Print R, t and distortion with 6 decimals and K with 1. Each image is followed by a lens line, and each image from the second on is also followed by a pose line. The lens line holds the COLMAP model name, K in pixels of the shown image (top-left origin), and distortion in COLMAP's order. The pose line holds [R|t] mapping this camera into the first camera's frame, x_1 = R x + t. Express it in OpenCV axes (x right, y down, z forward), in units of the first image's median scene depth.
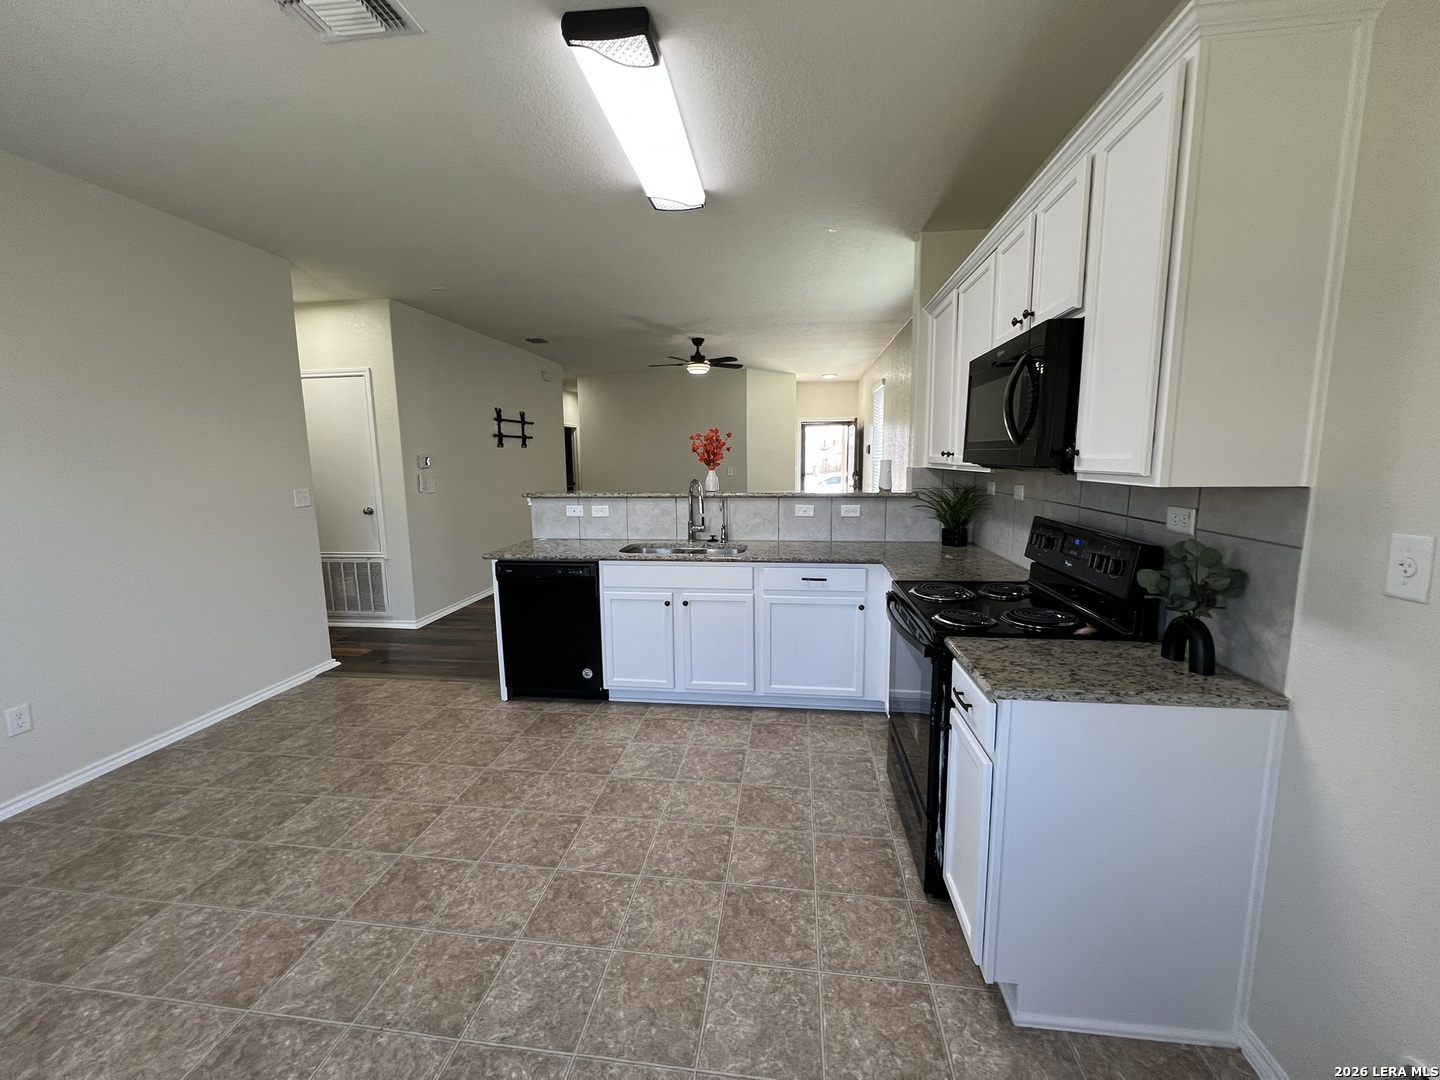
lens RADIAL K [[575.2, 0, 716.5], [0, 575.2, 535.5], [0, 0, 1]] dist [-0.002747, 0.000972]
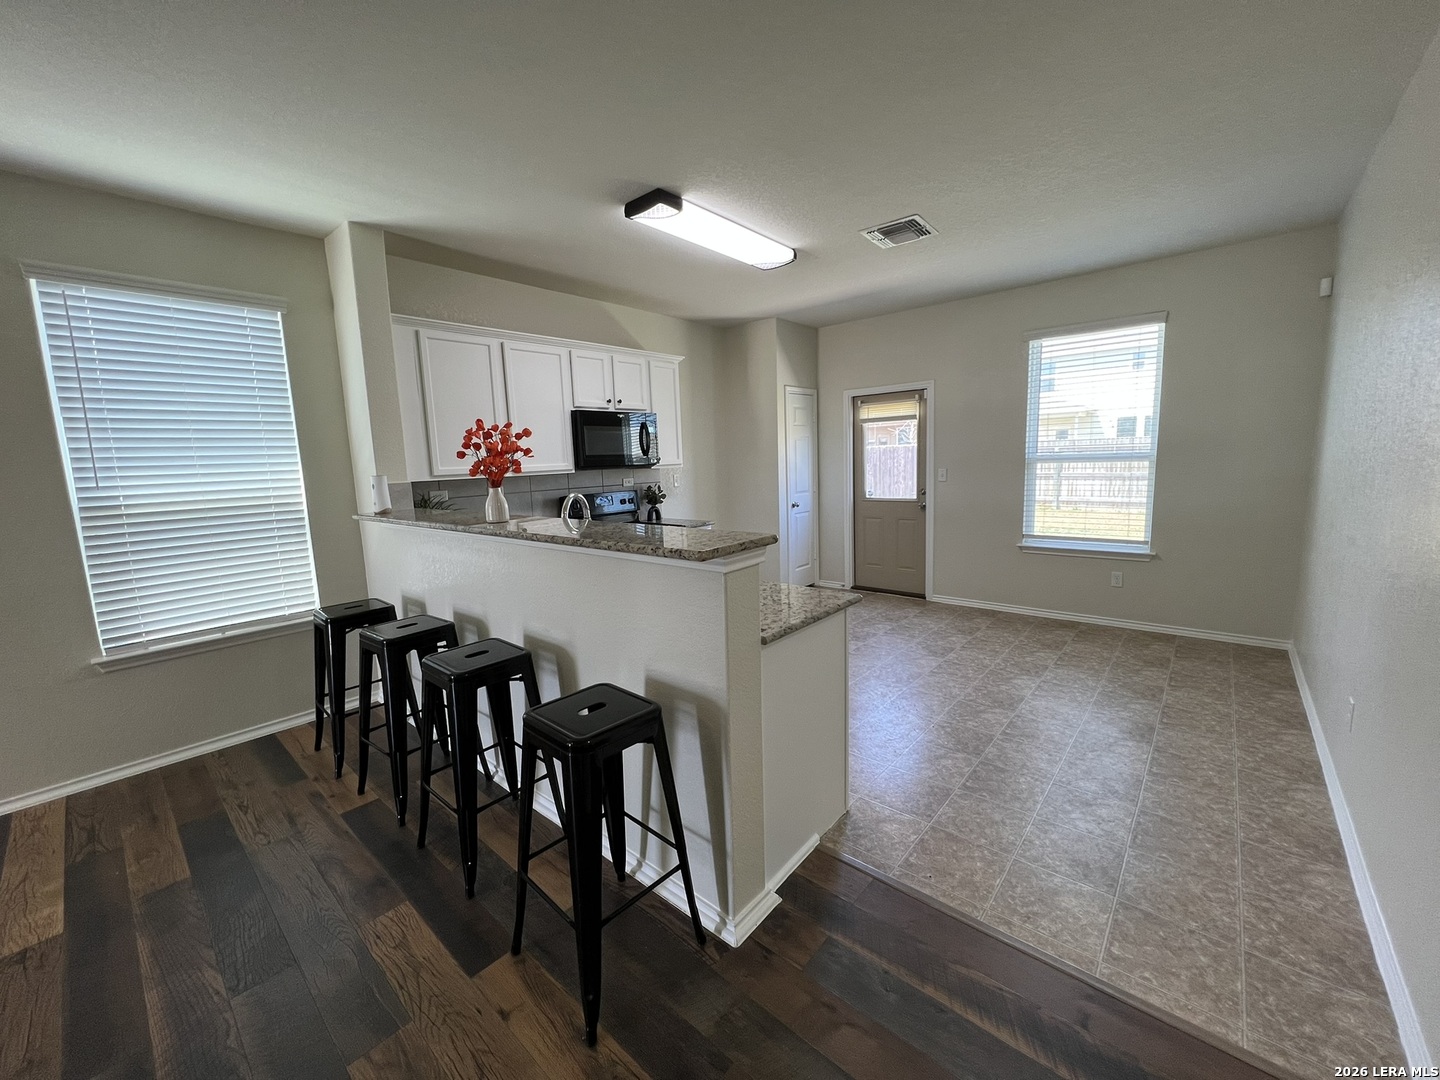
lens RADIAL K [[575.2, 0, 716.5], [0, 575.2, 535.5], [0, 0, 1]] dist [-0.002747, 0.000972]
pose [[-0.832848, -0.034945, 0.552397, -0.623427], [0.119598, 0.963067, 0.241243, -0.211312], [-0.540426, 0.266984, -0.797909, 1.578184]]
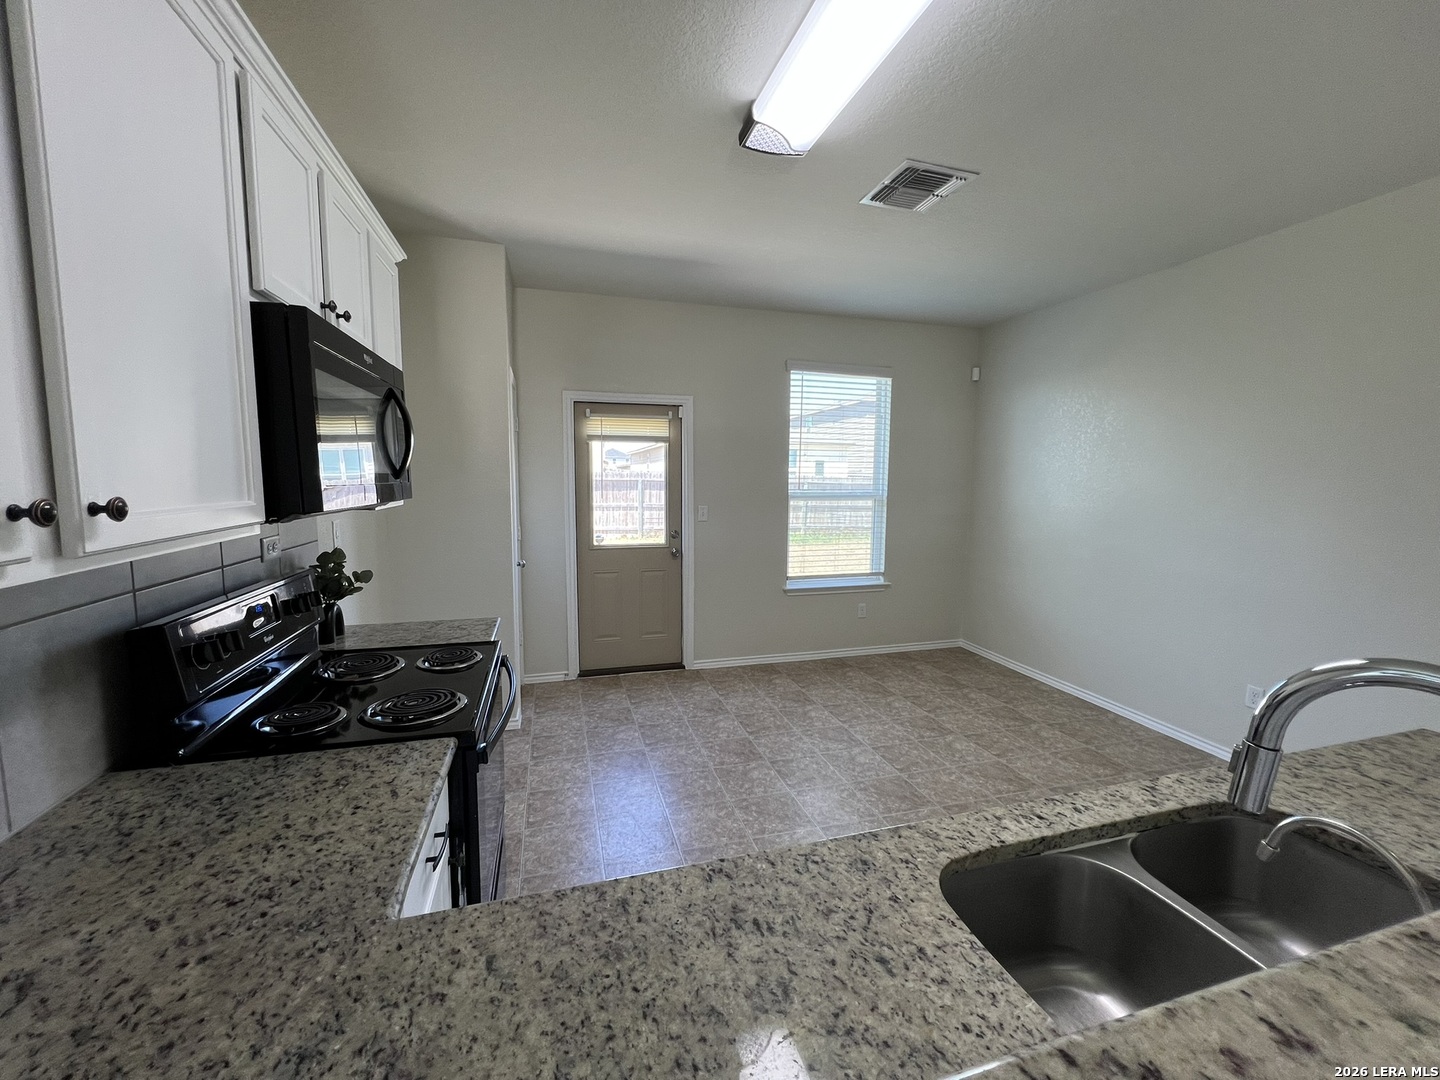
lens RADIAL K [[577.2, 0, 716.9], [0, 577.2, 536.1], [0, 0, 1]] dist [-0.003183, 0.000743]
pose [[-0.916522, 0.043515, -0.397611, 0.223290], [-0.054688, 0.971097, 0.232337, -0.169643], [0.396229, 0.234687, -0.887651, 1.114698]]
